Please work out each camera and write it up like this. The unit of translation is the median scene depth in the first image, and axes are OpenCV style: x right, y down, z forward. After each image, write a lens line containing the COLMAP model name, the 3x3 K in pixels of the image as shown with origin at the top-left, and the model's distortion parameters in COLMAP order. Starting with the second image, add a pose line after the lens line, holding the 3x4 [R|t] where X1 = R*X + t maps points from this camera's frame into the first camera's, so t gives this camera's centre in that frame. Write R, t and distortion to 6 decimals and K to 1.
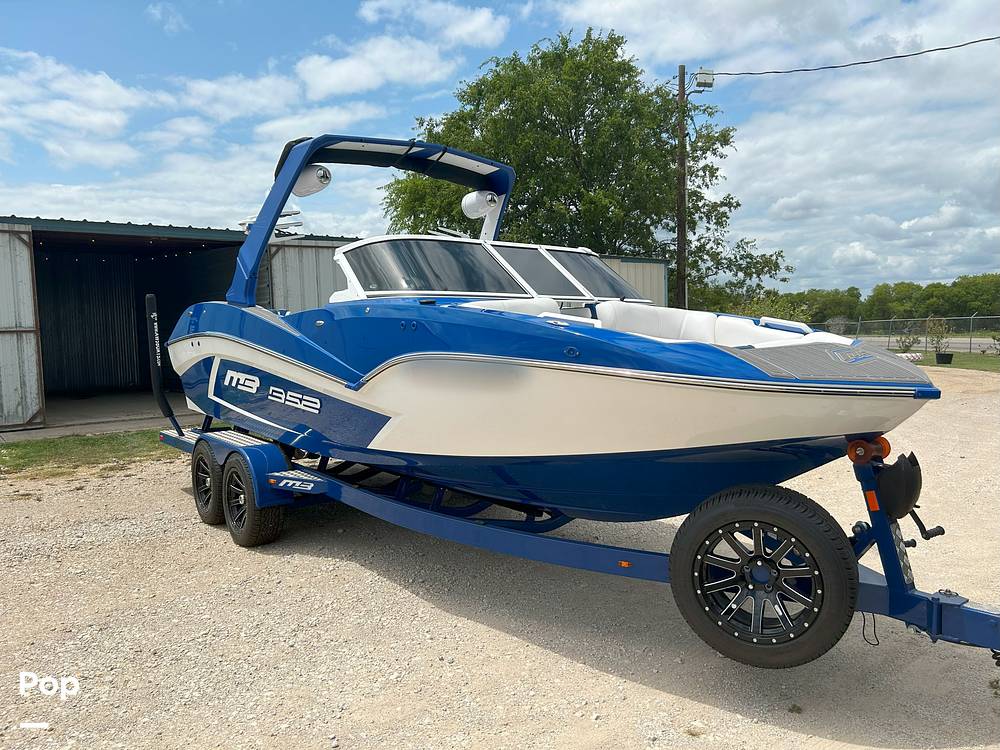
lens RADIAL K [[759.6, 0, 503.4], [0, 759.6, 375.8], [0, 0, 1]] dist [0.070389, -0.082537]
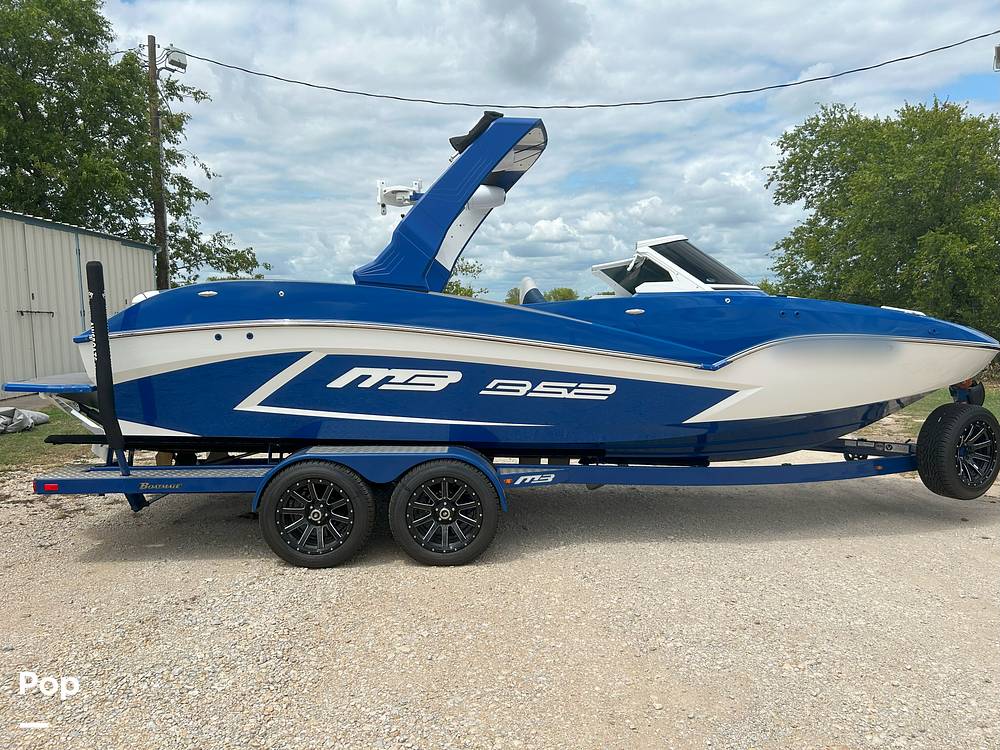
lens RADIAL K [[759.6, 0, 503.4], [0, 759.6, 375.8], [0, 0, 1]] dist [0.070389, -0.082537]
pose [[0.587899, -0.050462, 0.807359, -1.016307], [0.046990, 0.998497, 0.028191, -0.015548], [-0.807568, 0.021364, 0.589387, 0.447814]]
